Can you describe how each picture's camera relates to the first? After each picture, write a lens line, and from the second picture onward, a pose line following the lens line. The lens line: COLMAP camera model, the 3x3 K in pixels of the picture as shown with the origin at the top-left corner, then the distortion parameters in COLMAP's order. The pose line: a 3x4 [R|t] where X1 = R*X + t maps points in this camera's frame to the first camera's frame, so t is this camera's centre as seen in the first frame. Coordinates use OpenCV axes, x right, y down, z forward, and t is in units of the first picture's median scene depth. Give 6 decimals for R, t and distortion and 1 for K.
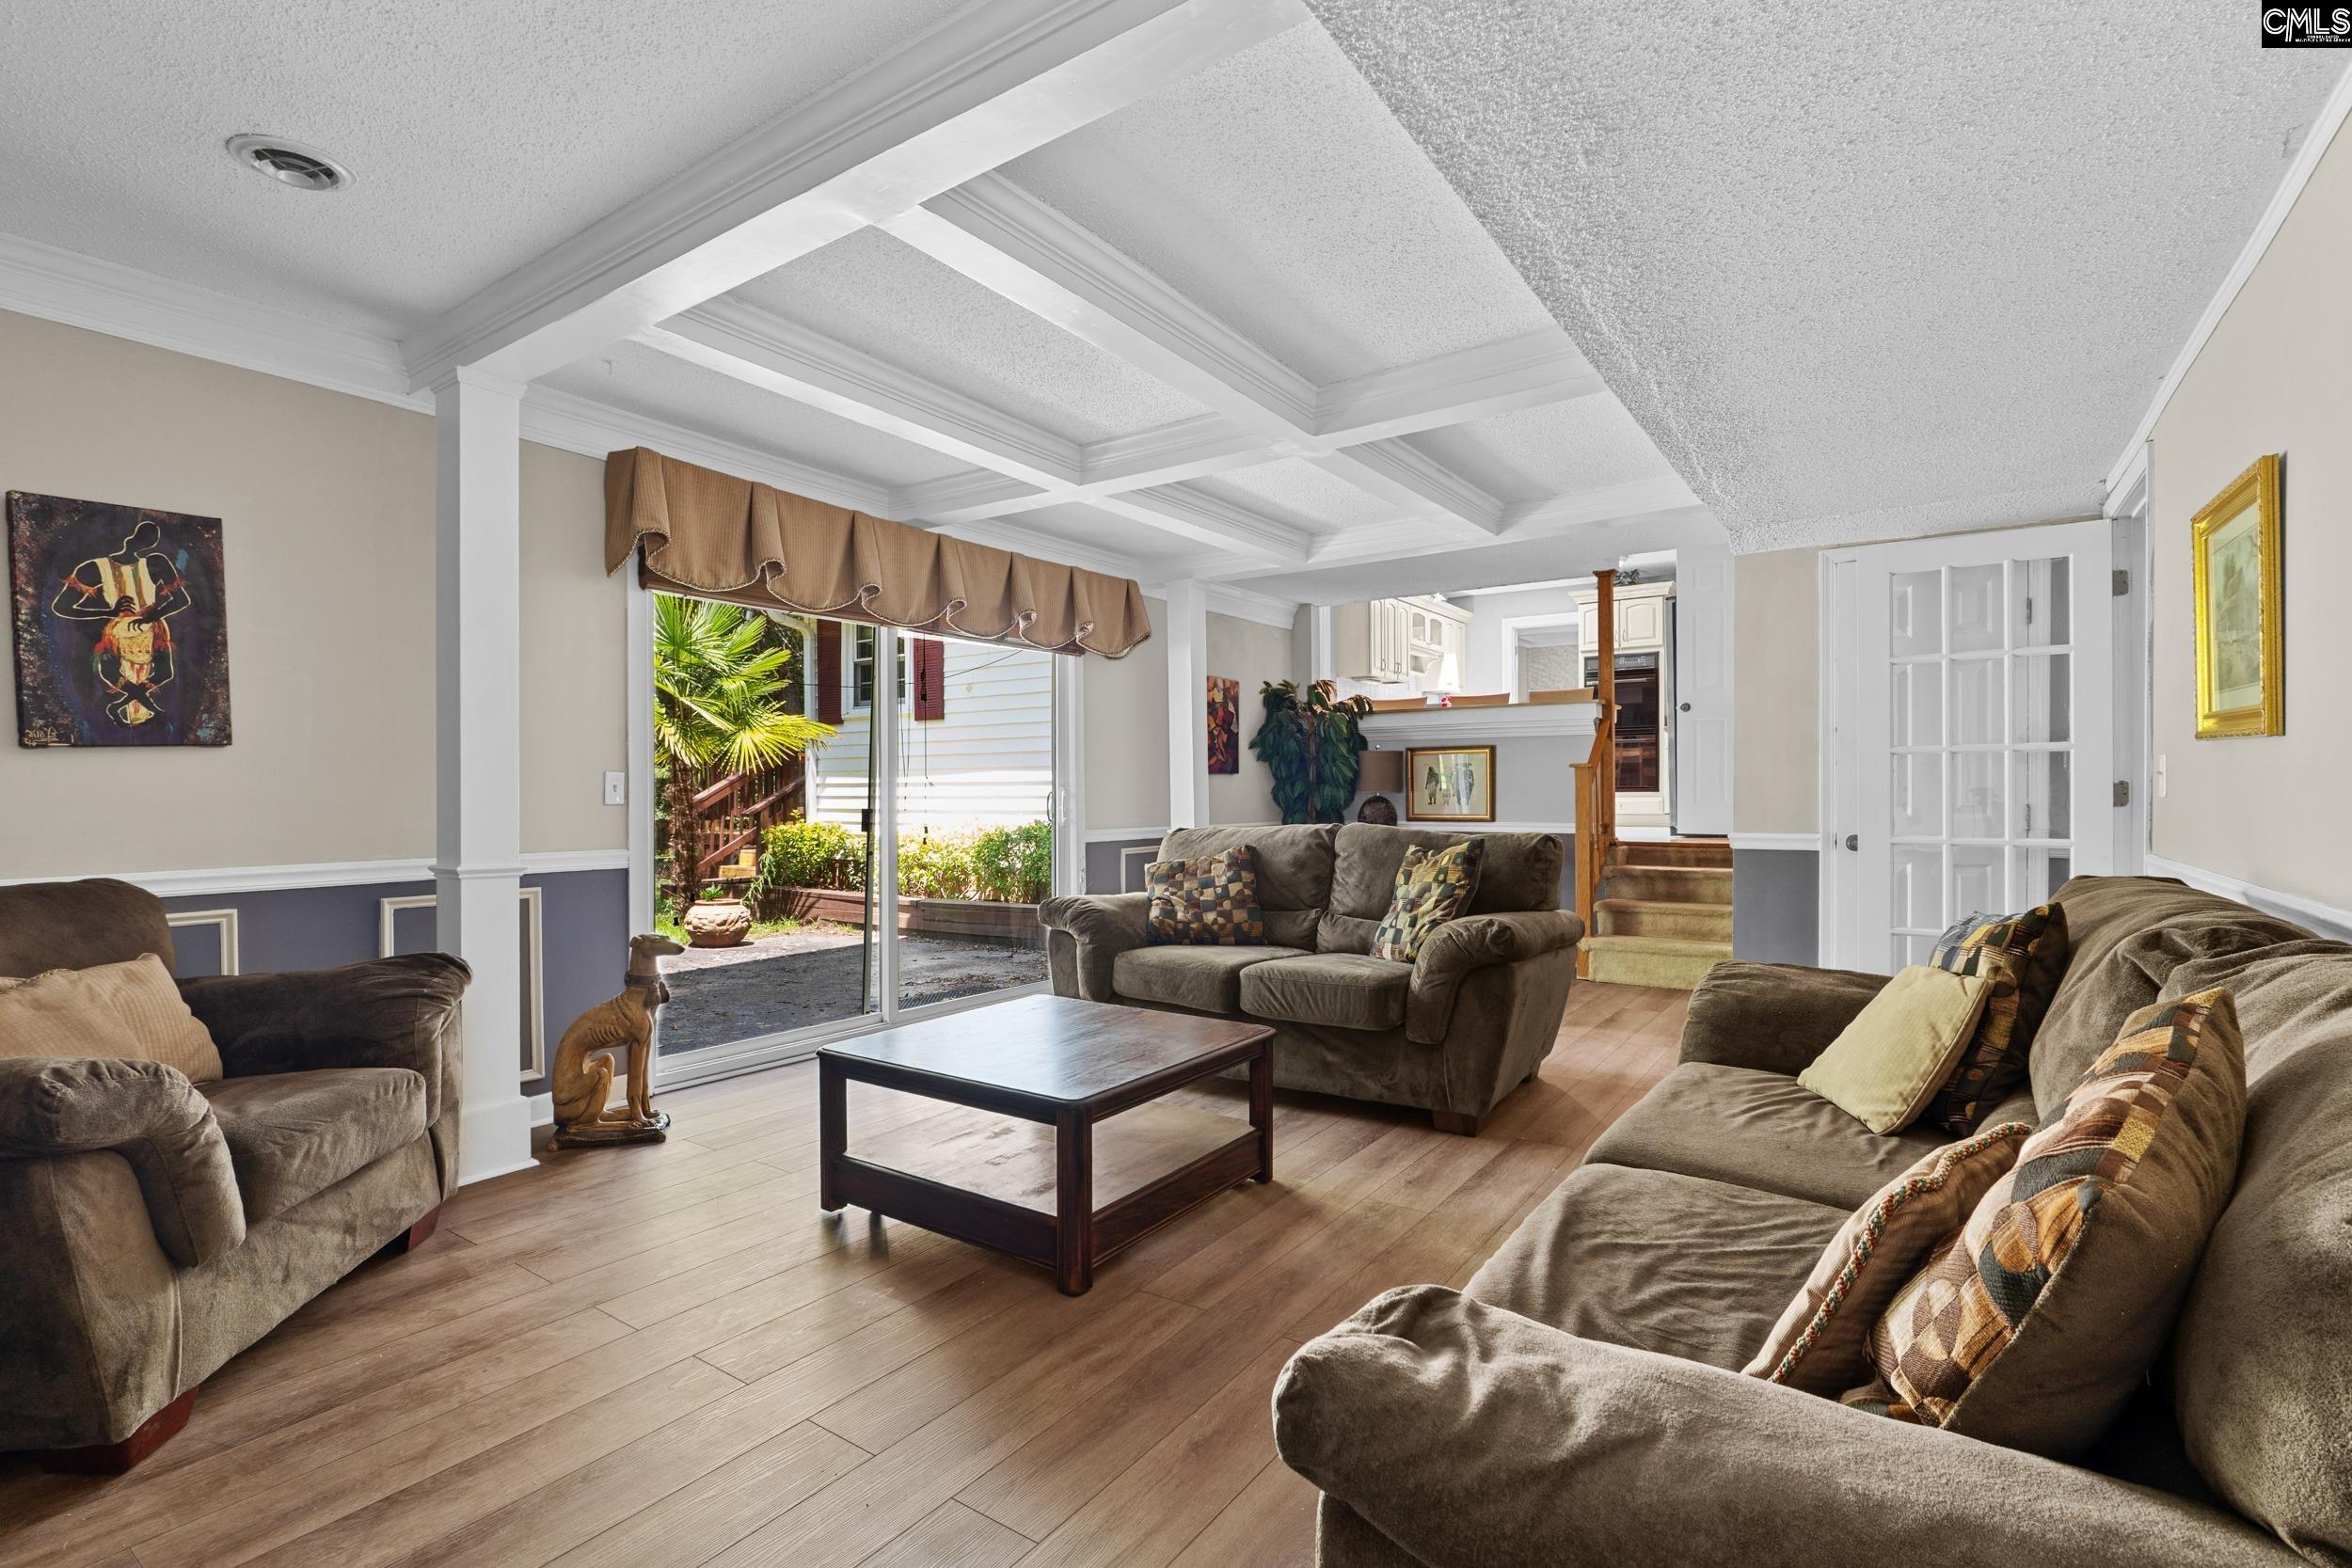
lens RADIAL K [[1085.2, 0, 1172.9], [0, 1085.2, 796.9], [0, 0, 1]] dist [-0.000048, -0.000043]
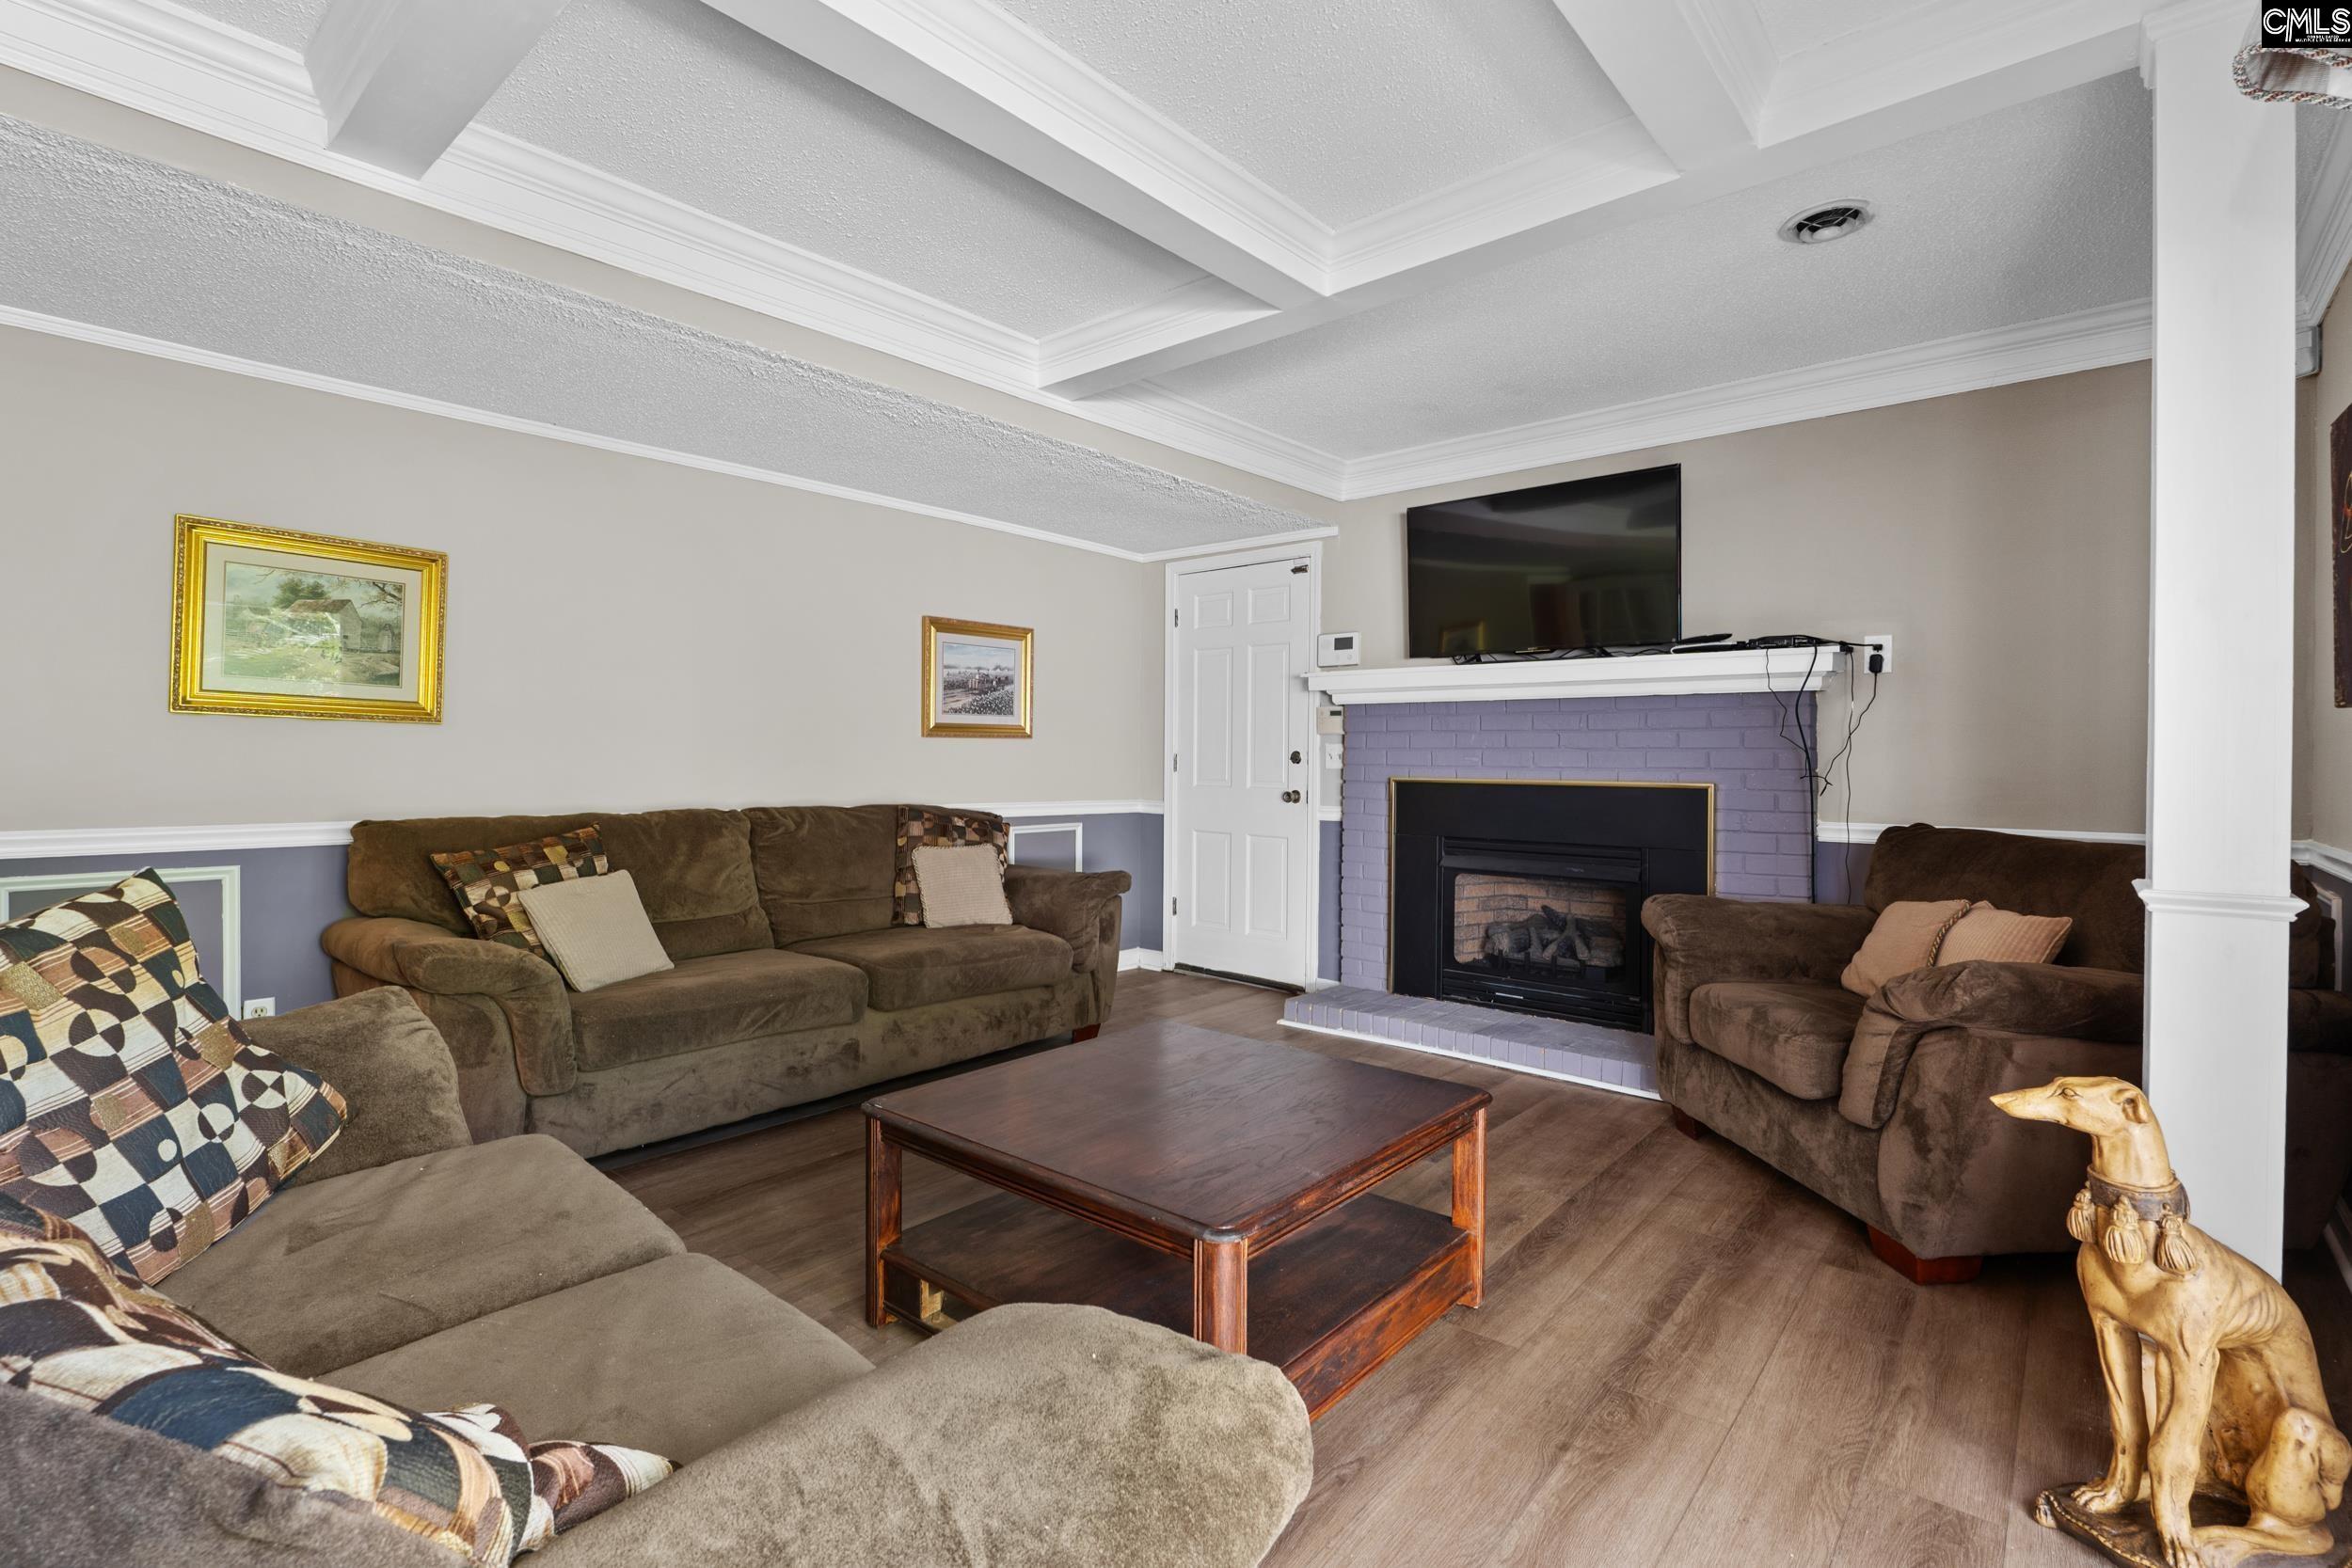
lens RADIAL K [[1092.0, 0, 1167.0], [0, 1092.0, 755.7], [0, 0, 1]] dist [-0.001746, -0.000326]
pose [[-0.994534, -0.001210, 0.104410, -0.246424], [-0.001200, 0.999999, 0.000154, -0.007314], [-0.104410, 0.000028, -0.994534, 2.429276]]
